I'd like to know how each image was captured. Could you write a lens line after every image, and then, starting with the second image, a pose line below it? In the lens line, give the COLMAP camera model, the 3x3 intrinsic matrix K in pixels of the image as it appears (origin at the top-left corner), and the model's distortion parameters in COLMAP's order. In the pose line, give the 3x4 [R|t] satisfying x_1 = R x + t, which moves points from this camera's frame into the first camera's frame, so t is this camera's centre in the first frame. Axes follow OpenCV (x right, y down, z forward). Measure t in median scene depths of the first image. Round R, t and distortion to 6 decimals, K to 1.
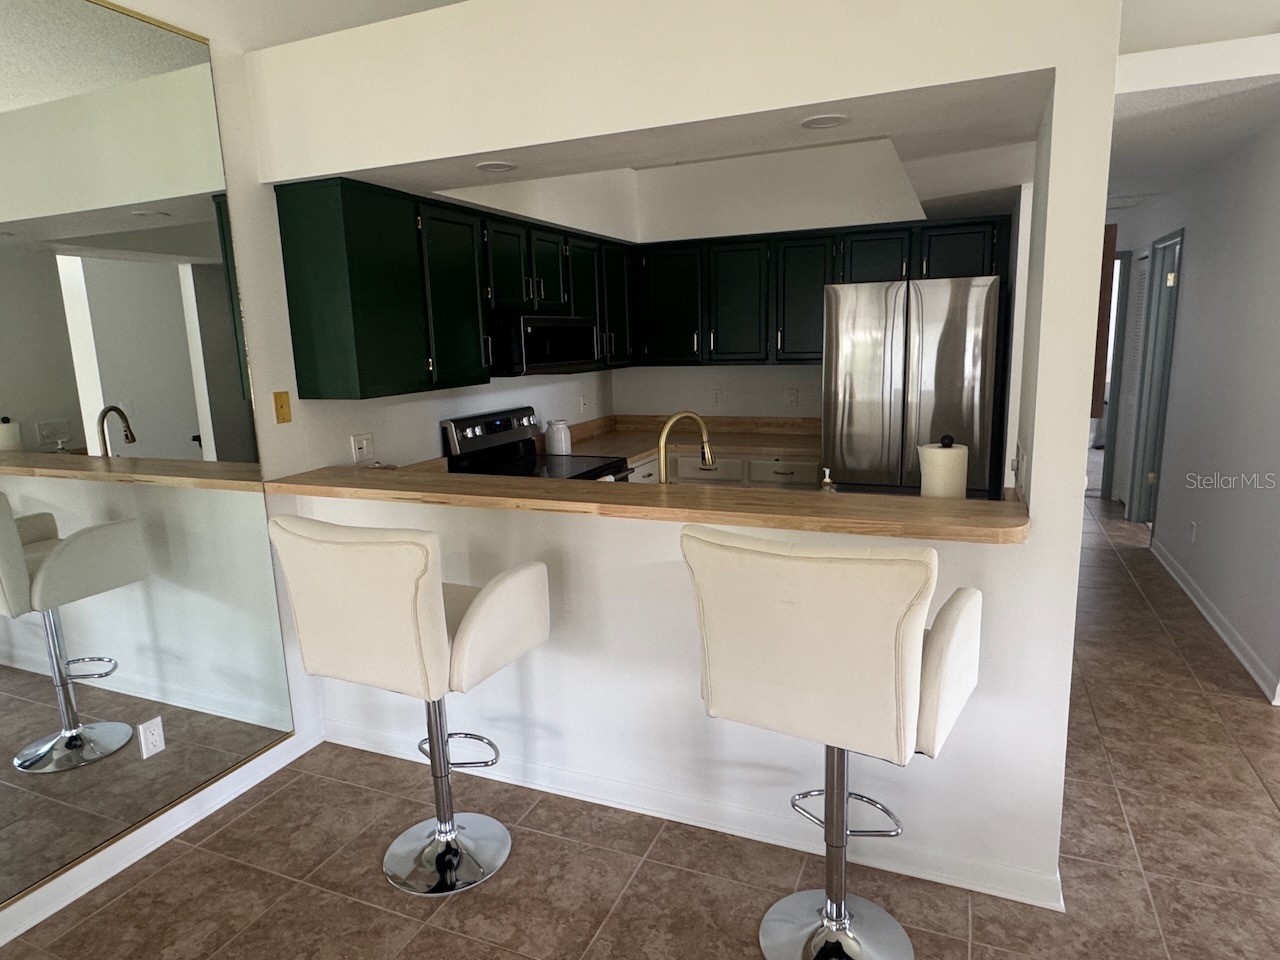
lens RADIAL K [[770.8, 0, 635.8], [0, 770.8, 481.9], [0, 0, 1]] dist [0.001830, -0.000040]
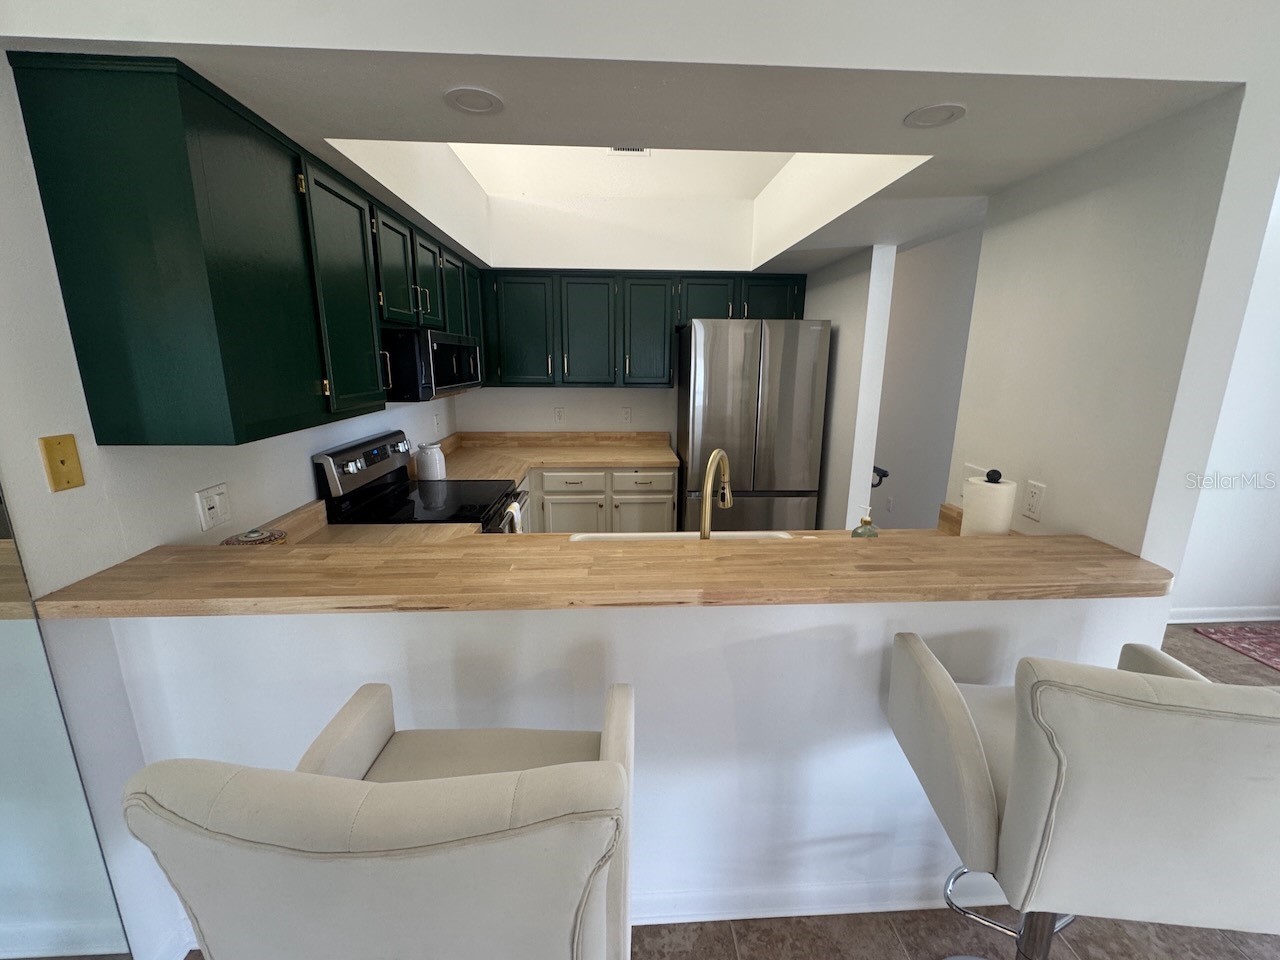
lens RADIAL K [[527.2, 0, 640.0], [0, 527.2, 480.0], [0, 0, 1]] dist [-0.003078, 0.000152]
pose [[0.894816, -0.065409, 0.441617, -0.189437], [0.050137, 0.997674, 0.046178, -0.061410], [-0.443610, -0.019179, 0.896014, 0.350876]]
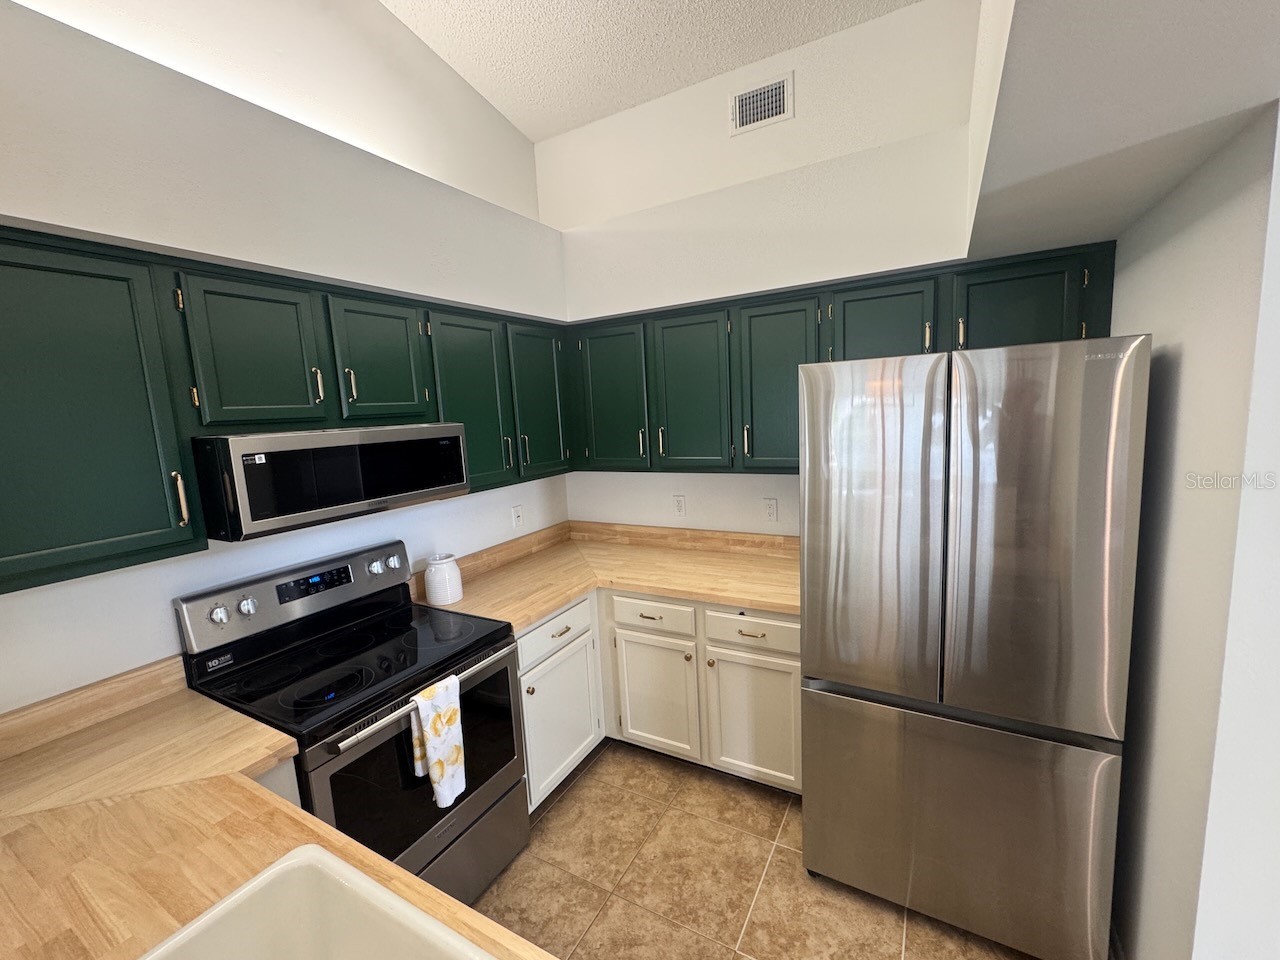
lens RADIAL K [[527.2, 0, 640.0], [0, 527.2, 480.0], [0, 0, 1]] dist [-0.003078, 0.000152]
pose [[0.994168, -0.010344, -0.107341, 0.171431], [0.005171, 0.998817, -0.048358, -0.151603], [0.107715, 0.047521, 0.993045, 0.602520]]
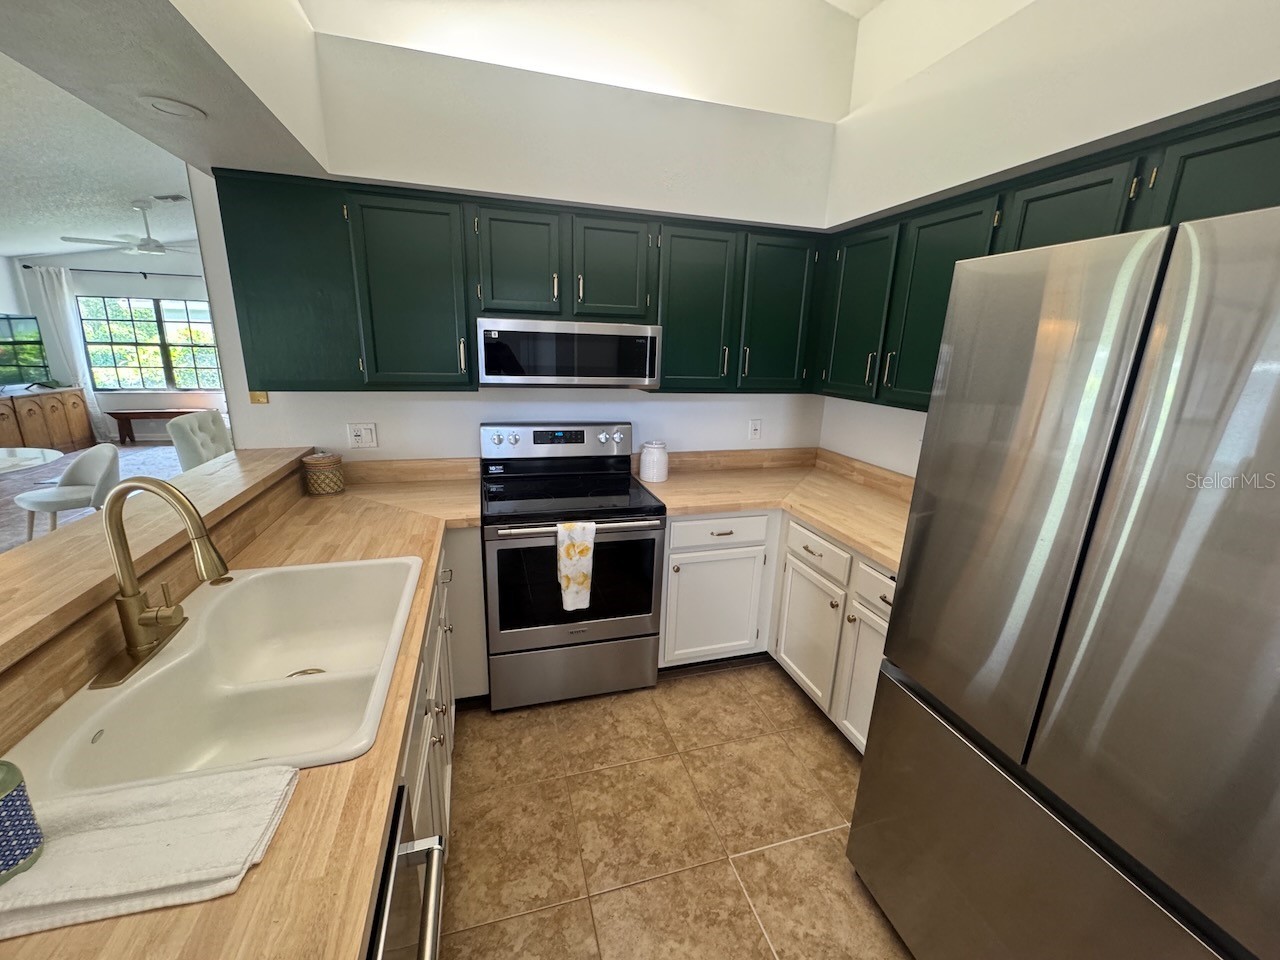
lens RADIAL K [[512.6, 0, 640.0], [0, 512.6, 480.0], [0, 0, 1]] dist [-0.002591, 0.000215]
pose [[0.637688, 0.241606, -0.731424, 0.393709], [-0.190403, 0.969512, 0.154250, -0.149405], [0.746392, 0.040902, 0.664249, 0.700726]]
